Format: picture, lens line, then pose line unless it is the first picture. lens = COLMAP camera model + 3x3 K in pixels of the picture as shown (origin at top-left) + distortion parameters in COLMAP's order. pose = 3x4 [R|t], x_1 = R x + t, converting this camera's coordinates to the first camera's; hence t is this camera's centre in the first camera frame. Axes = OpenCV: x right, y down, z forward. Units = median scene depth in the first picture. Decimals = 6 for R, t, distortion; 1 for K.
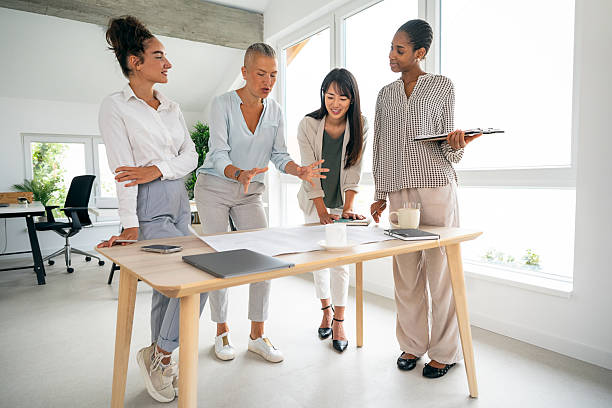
lens RADIAL K [[474.1, 0, 306.0], [0, 474.1, 204.0], [0, 0, 1]] dist [0.110016, 0.000692]
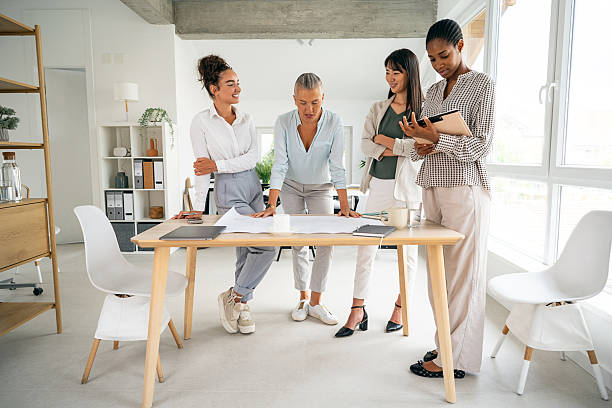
lens RADIAL K [[474.1, 0, 306.0], [0, 474.1, 204.0], [0, 0, 1]] dist [0.110016, 0.000692]
pose [[0.851966, 0.054669, -0.520736, 0.536810], [-0.028492, 0.997901, 0.058148, -0.049738], [0.522822, -0.034704, 0.851735, -0.033206]]
